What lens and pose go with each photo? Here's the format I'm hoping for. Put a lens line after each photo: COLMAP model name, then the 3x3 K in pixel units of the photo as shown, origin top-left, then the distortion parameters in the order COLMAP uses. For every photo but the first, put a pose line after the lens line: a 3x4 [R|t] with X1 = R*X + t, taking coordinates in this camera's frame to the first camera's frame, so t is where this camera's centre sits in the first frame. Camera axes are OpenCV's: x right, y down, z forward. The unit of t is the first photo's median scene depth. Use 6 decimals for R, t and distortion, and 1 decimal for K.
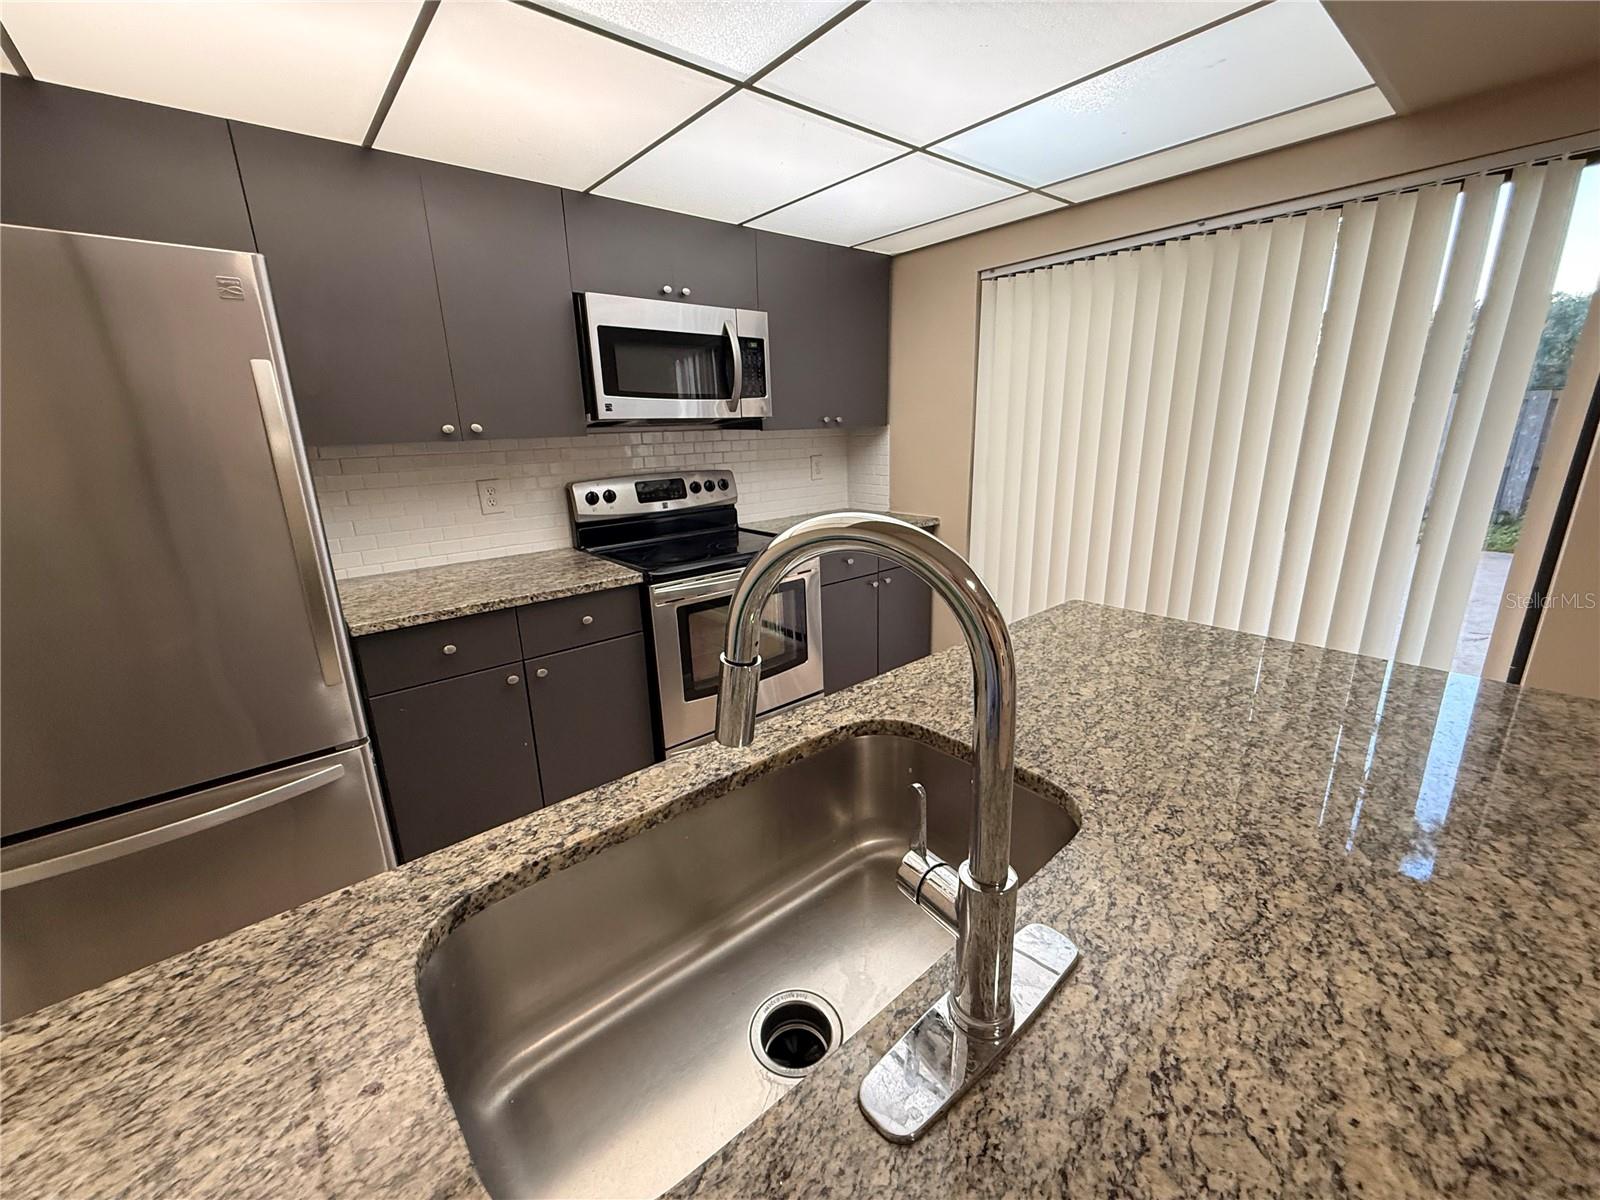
lens RADIAL K [[638.2, 0, 793.8], [0, 638.2, 600.1], [0, 0, 1]] dist [0.001197, -0.000061]
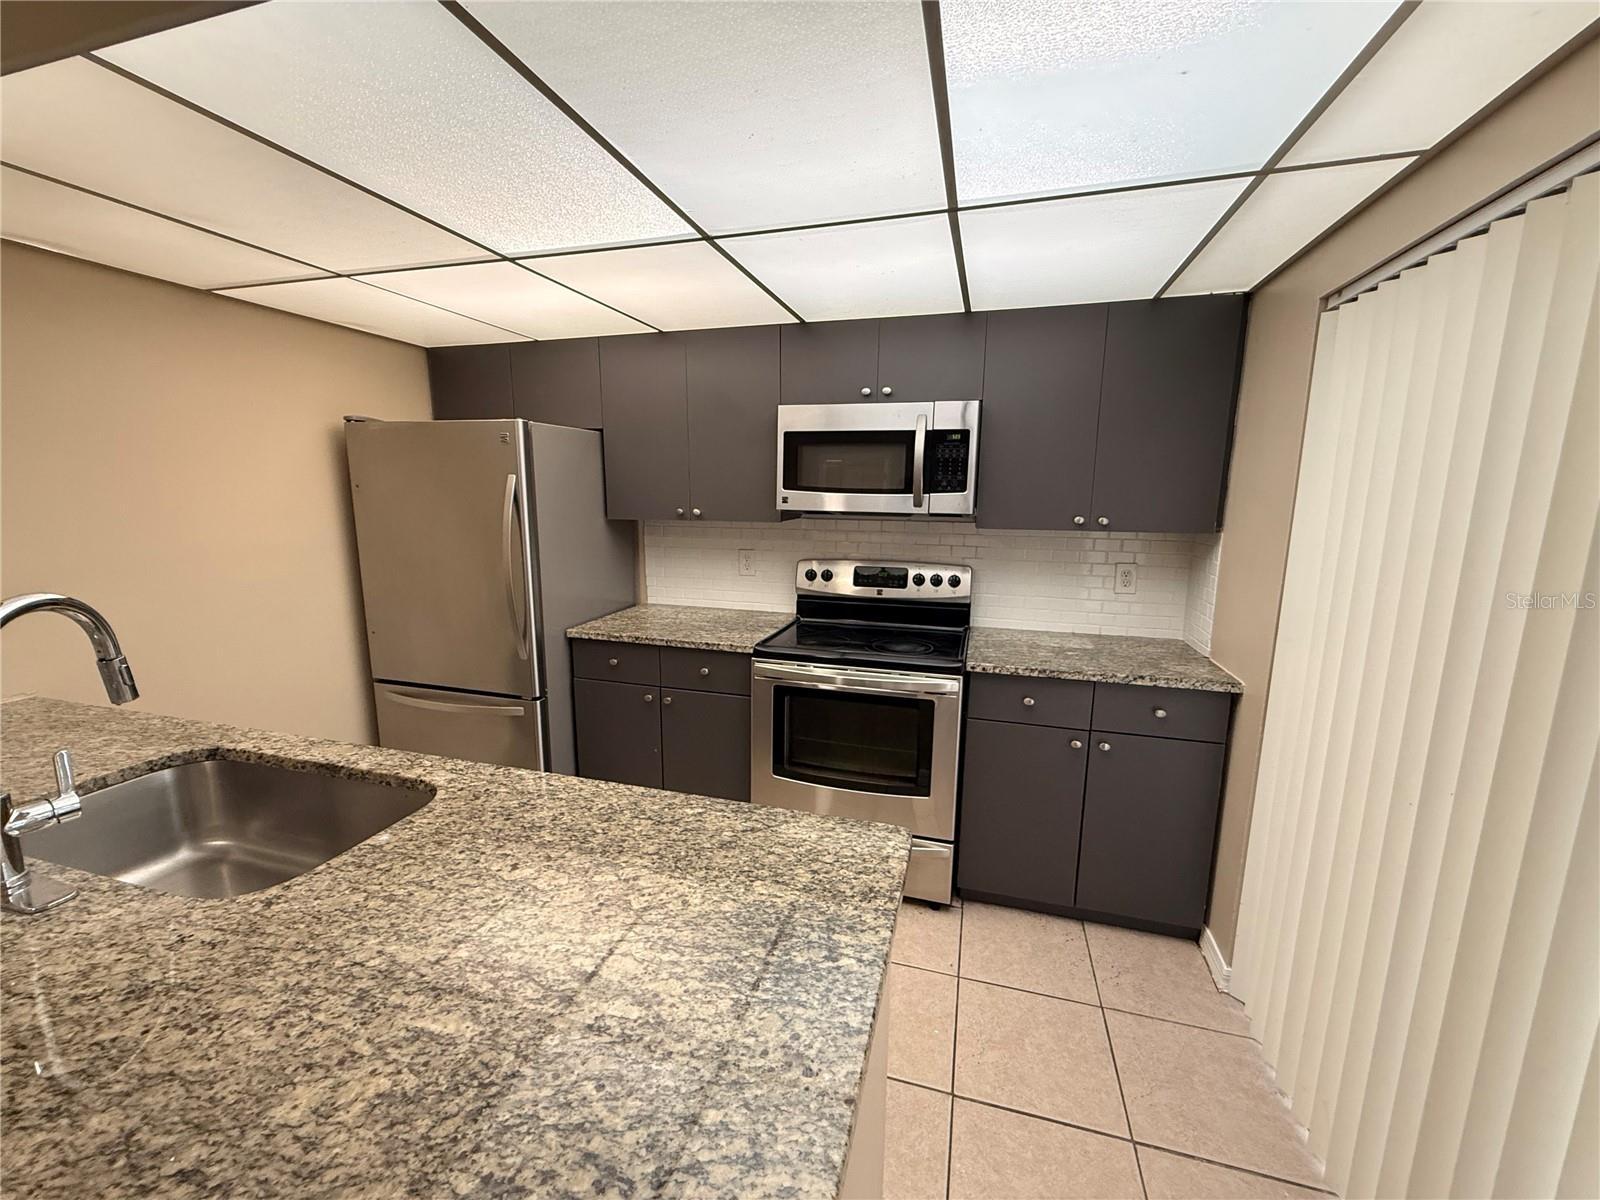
lens RADIAL K [[638.2, 0, 796.6], [0, 638.2, 596.7], [0, 0, 1]] dist [0.001197, -0.000061]
pose [[0.547738, 0.168734, -0.819458, 0.673541], [-0.247926, 0.968195, 0.033643, -0.172832], [0.799072, 0.184738, 0.572150, 0.383668]]
